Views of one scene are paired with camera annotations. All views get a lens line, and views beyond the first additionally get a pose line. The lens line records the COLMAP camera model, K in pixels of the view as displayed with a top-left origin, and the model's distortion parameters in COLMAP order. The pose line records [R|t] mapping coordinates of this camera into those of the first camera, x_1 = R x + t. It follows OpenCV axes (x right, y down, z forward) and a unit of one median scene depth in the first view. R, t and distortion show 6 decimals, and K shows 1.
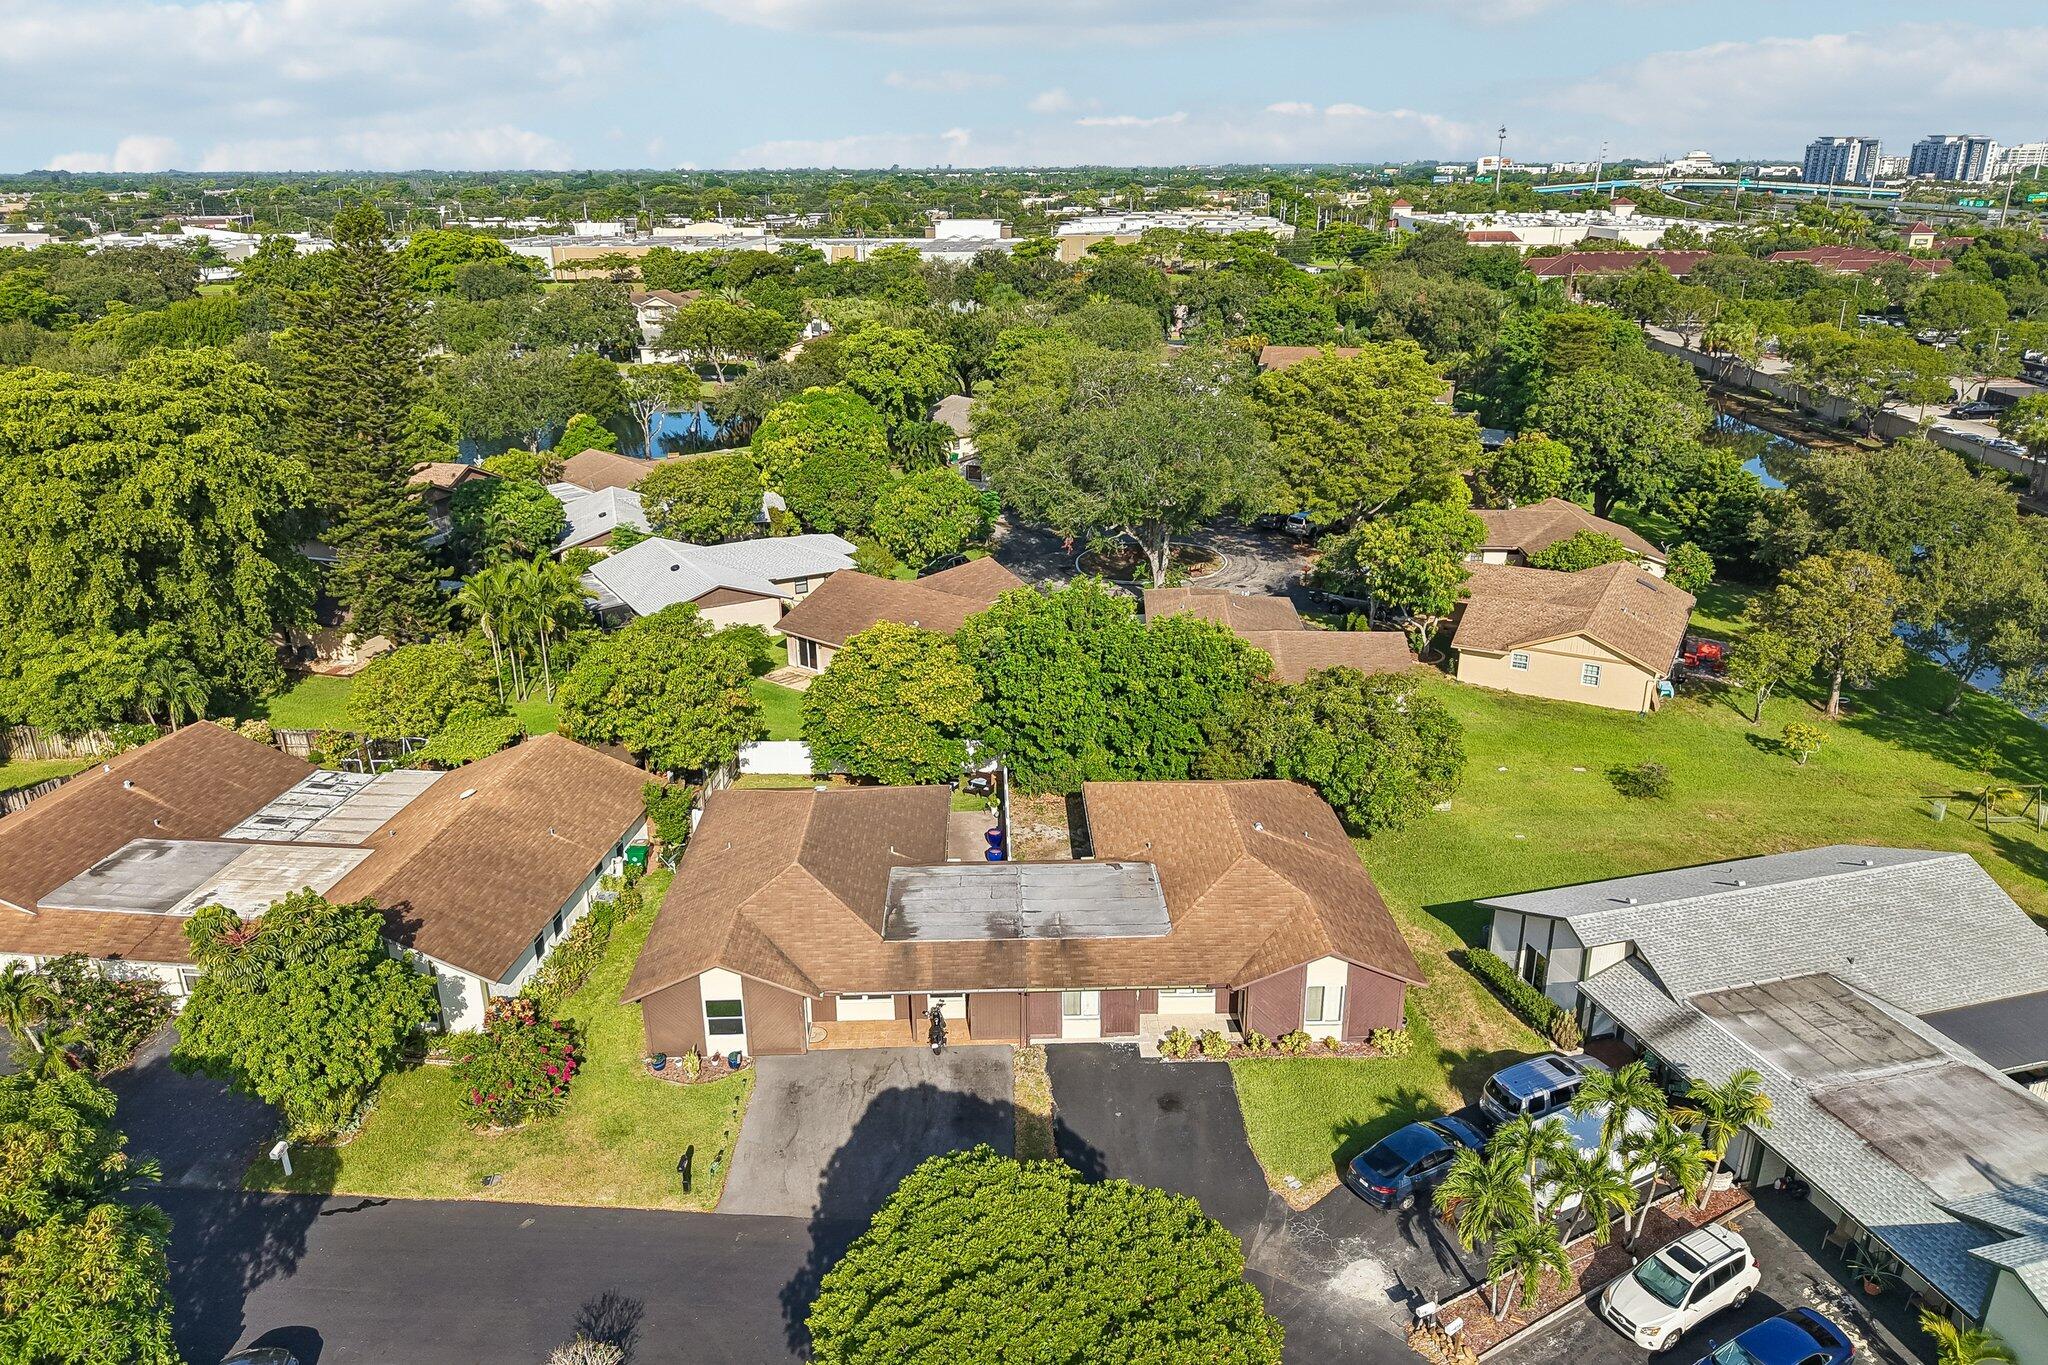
lens RADIAL K [[1383.2, 0, 1020.0], [0, 1383.2, 651.0], [0, 0, 1]] dist [0.004276, -0.002344]
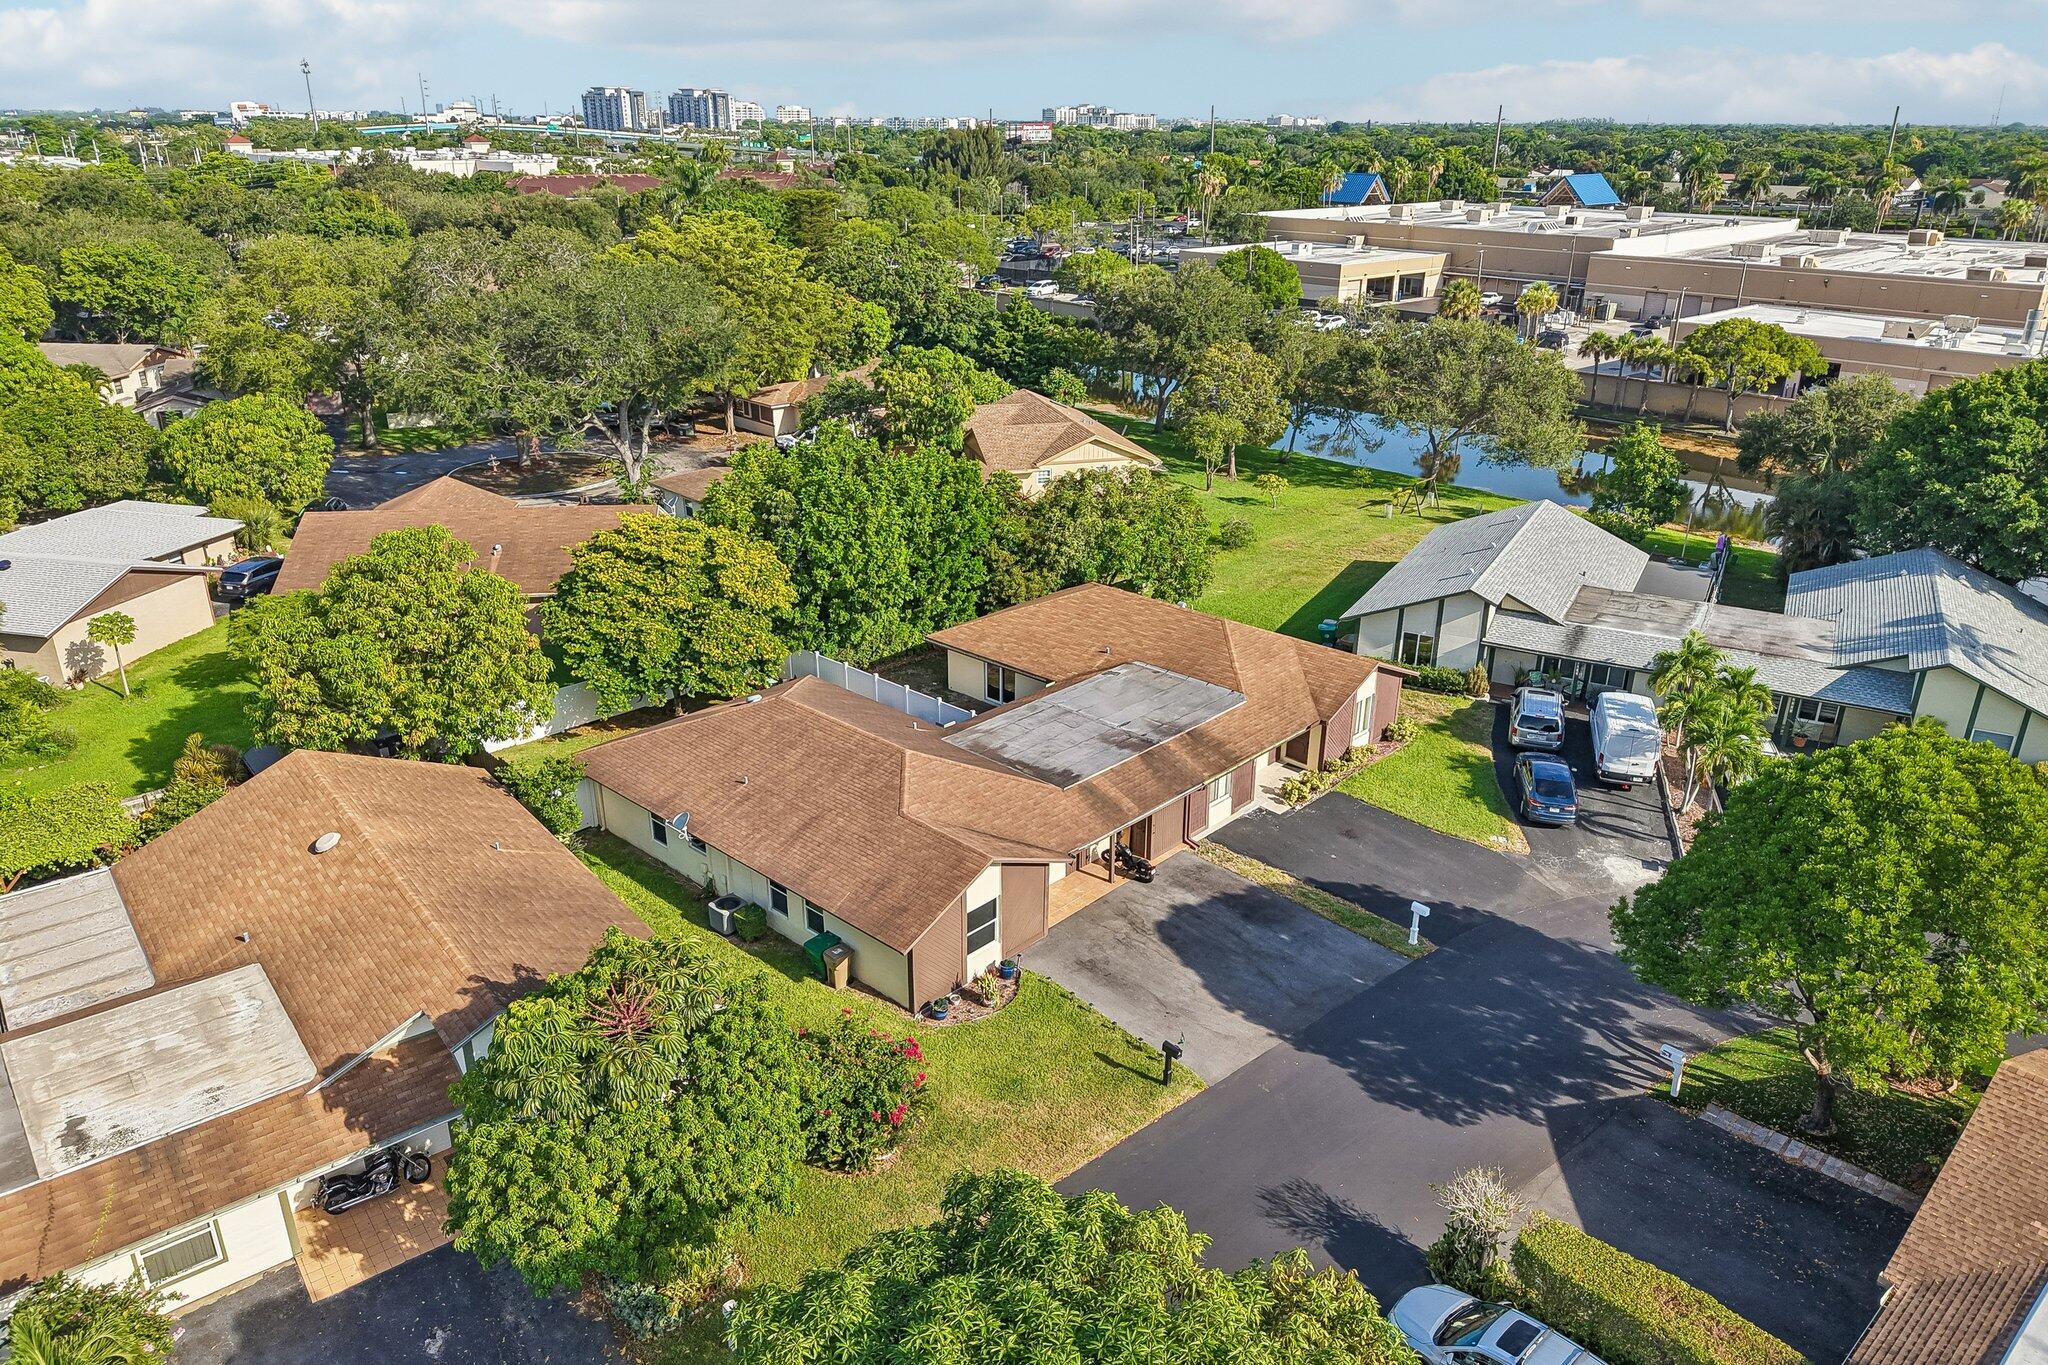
lens RADIAL K [[1362.5, 0, 1035.0], [0, 1362.5, 686.4], [0, 0, 1]] dist [-0.008395, -0.003421]
pose [[0.702384, -0.259281, 0.662895, -0.681214], [0.216971, 0.964965, 0.147535, 0.013157], [-0.677923, 0.040203, 0.734032, 0.369862]]
